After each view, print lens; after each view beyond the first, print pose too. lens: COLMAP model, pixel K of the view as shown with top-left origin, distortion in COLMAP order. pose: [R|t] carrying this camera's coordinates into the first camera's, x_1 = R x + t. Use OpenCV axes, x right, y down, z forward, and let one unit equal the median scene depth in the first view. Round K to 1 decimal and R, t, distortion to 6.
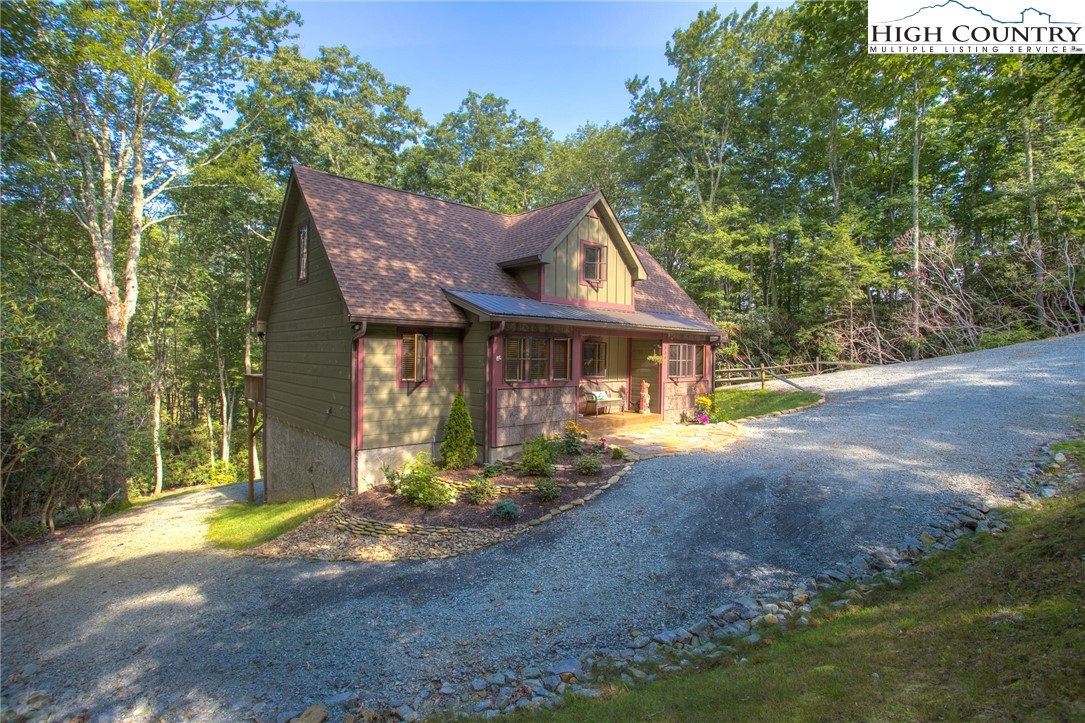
lens RADIAL K [[526.7, 0, 542.5], [0, 526.7, 361.5], [0, 0, 1]] dist [-0.018913, 0.000363]
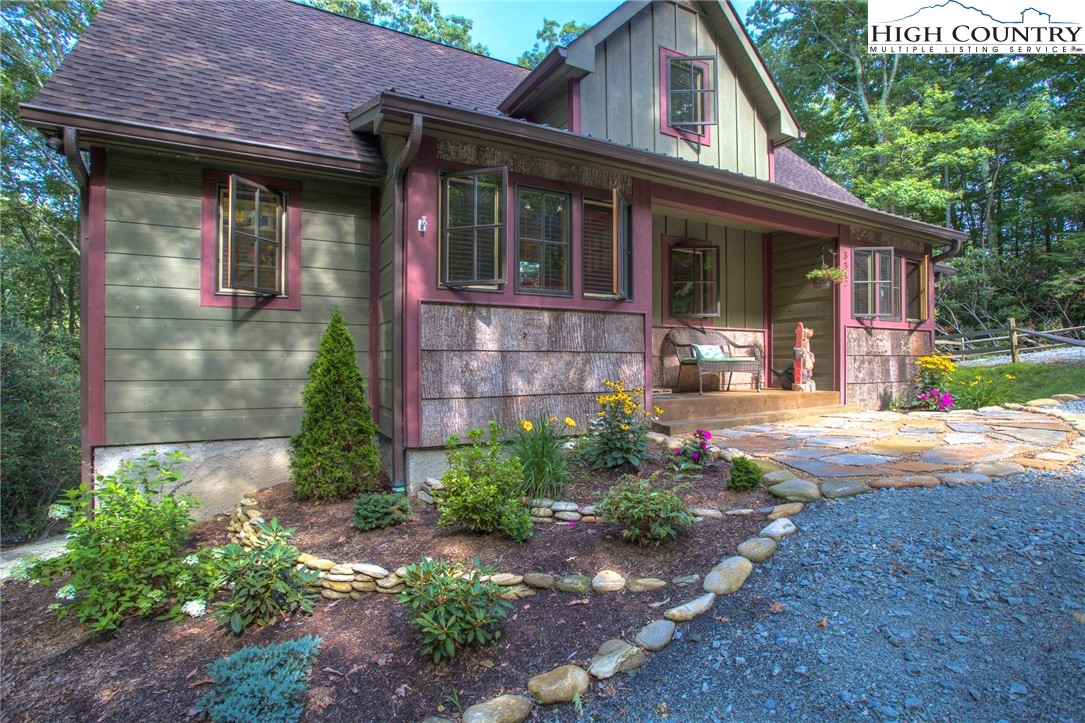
lens RADIAL K [[526.7, 0, 542.5], [0, 526.7, 361.5], [0, 0, 1]] dist [-0.018913, 0.000363]
pose [[0.972778, -0.022346, -0.230661, 0.070010], [0.017295, 0.999565, -0.023897, 0.079902], [0.231094, 0.019257, 0.972741, 0.469257]]
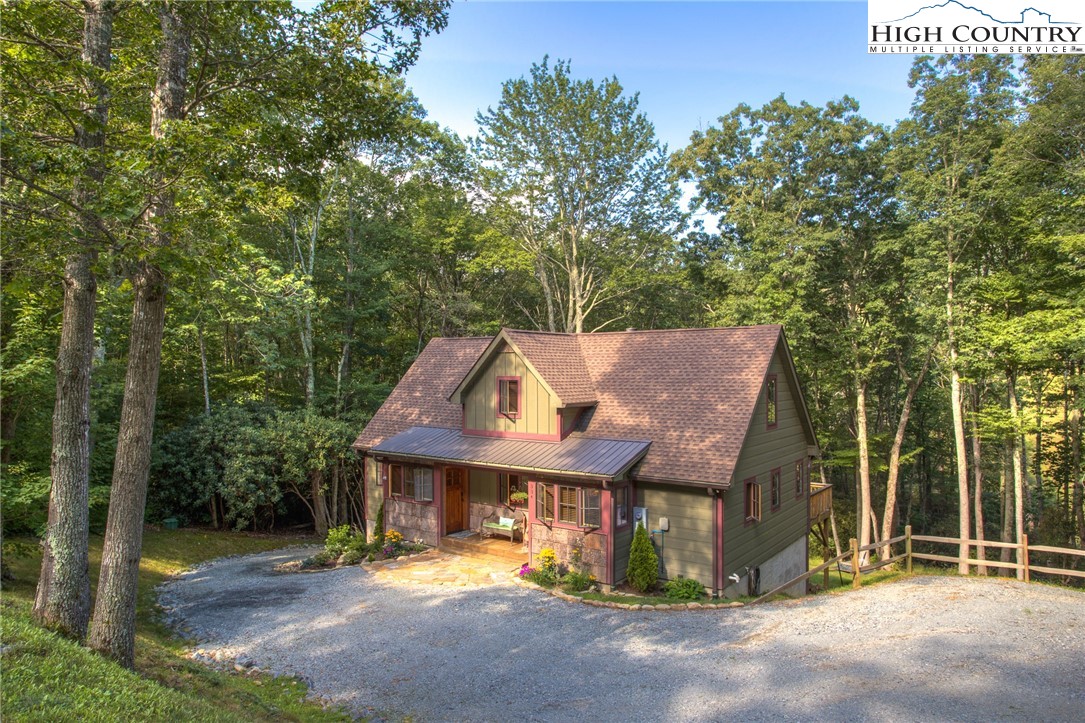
lens RADIAL K [[697.4, 0, 519.2], [0, 697.4, 360.4], [0, 0, 1]] dist [-0.072618, 0.078522]
pose [[0.180868, -0.028839, -0.983085, 1.465449], [-0.006425, 0.999514, -0.030503, -0.214005], [0.983486, 0.011833, 0.180594, 0.752082]]
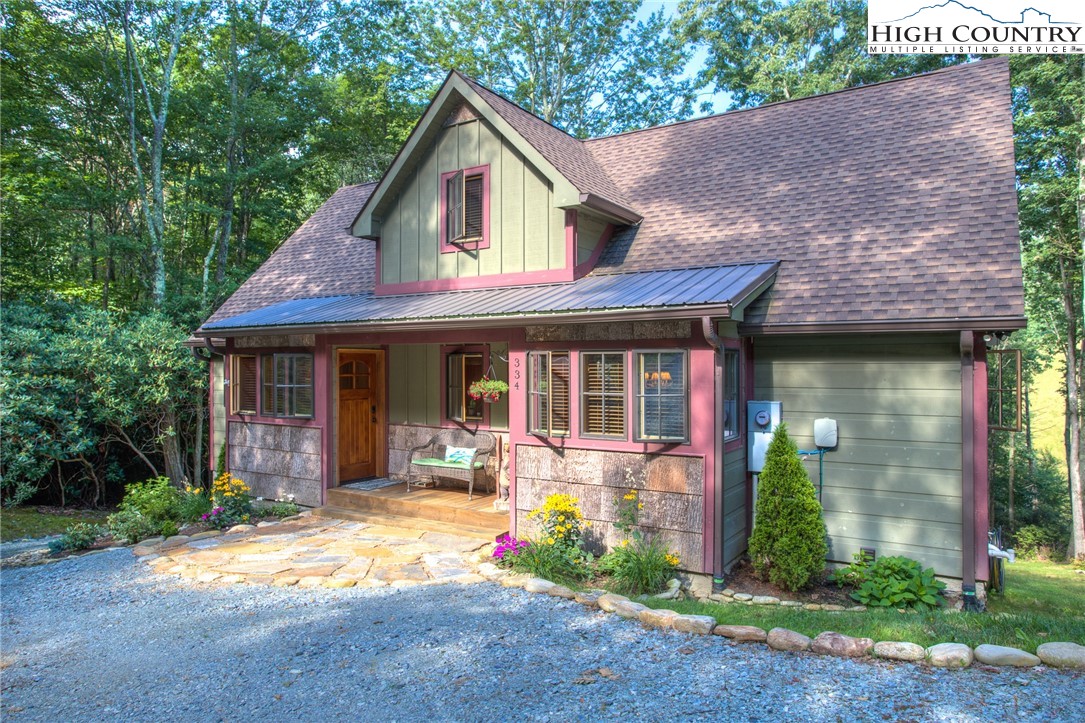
lens RADIAL K [[697.4, 0, 519.2], [0, 697.4, 360.4], [0, 0, 1]] dist [-0.072618, 0.078522]
pose [[0.254885, -0.022157, -0.966717, 0.781876], [-0.006274, 0.999679, -0.024567, -0.013497], [0.966951, 0.012326, 0.254664, 0.859942]]
